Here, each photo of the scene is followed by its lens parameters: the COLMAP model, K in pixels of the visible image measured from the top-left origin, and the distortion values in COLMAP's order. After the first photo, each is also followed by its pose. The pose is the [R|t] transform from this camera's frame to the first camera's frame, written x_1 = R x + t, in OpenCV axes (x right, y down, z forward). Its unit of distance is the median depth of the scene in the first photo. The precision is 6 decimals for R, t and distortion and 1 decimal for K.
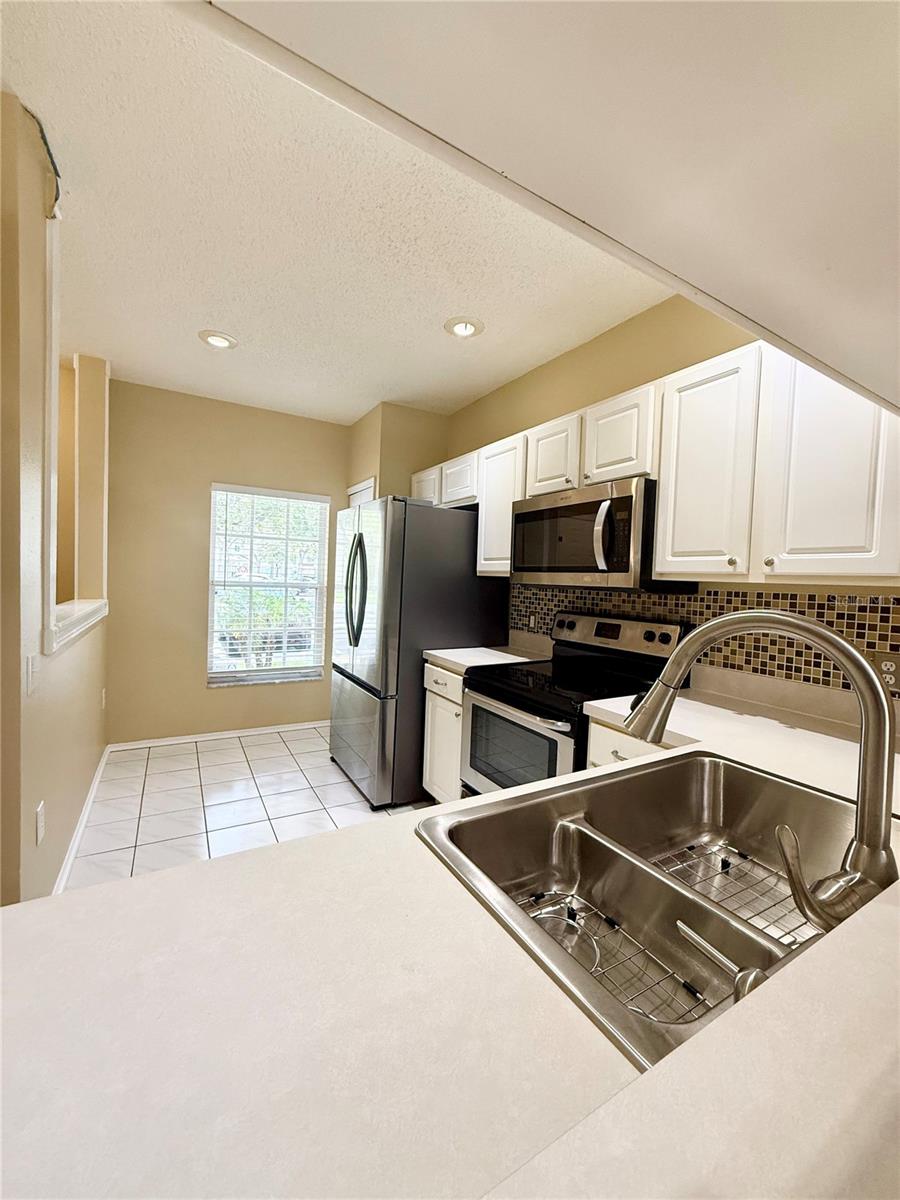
lens RADIAL K [[476.4, 0, 446.9], [0, 476.4, 597.4], [0, 0, 1]] dist [0.002280, 0.000064]
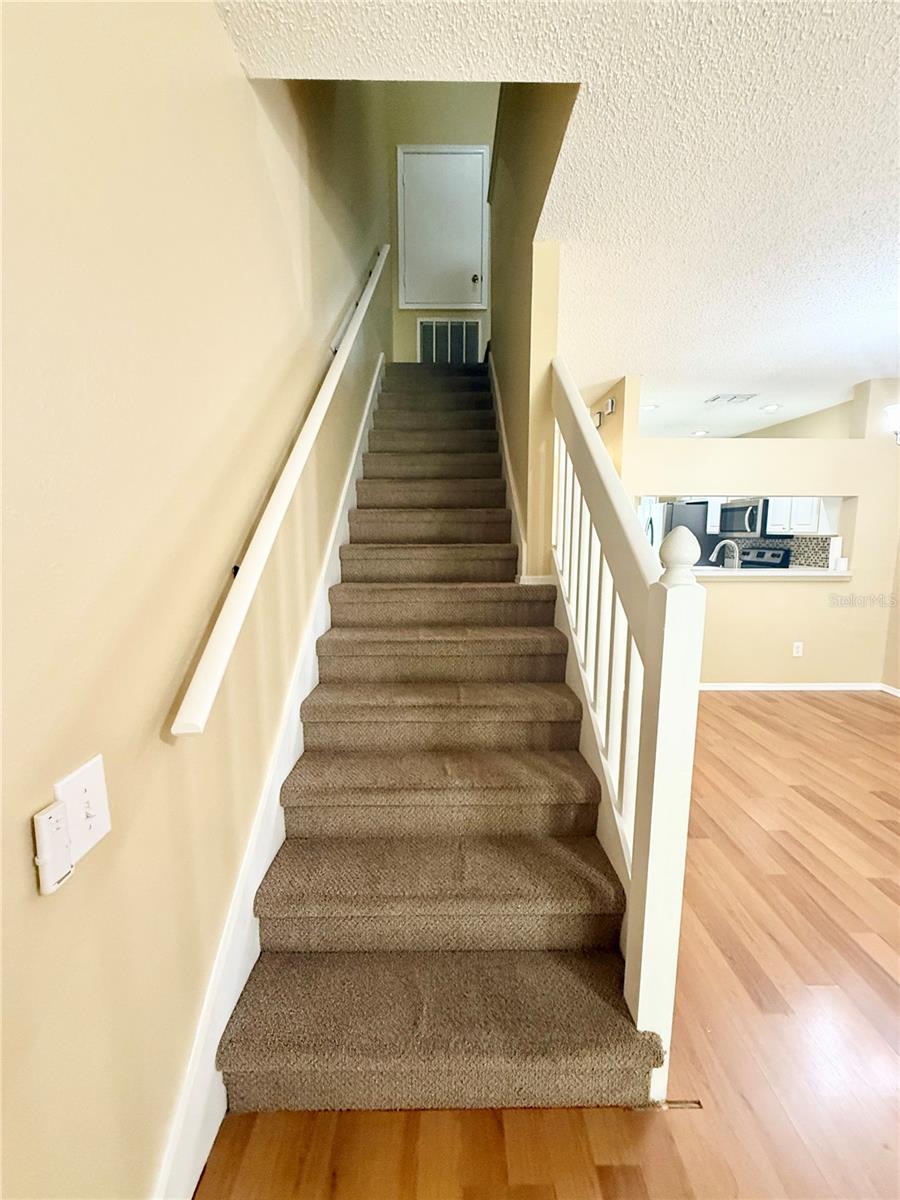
lens RADIAL K [[476.4, 0, 447.2], [0, 476.4, 594.1], [0, 0, 1]] dist [0.002280, 0.000064]
pose [[0.862365, 0.021251, -0.505840, 0.218301], [0.021006, 0.996757, 0.077686, 0.053430], [0.505851, -0.077619, 0.859122, -2.264879]]
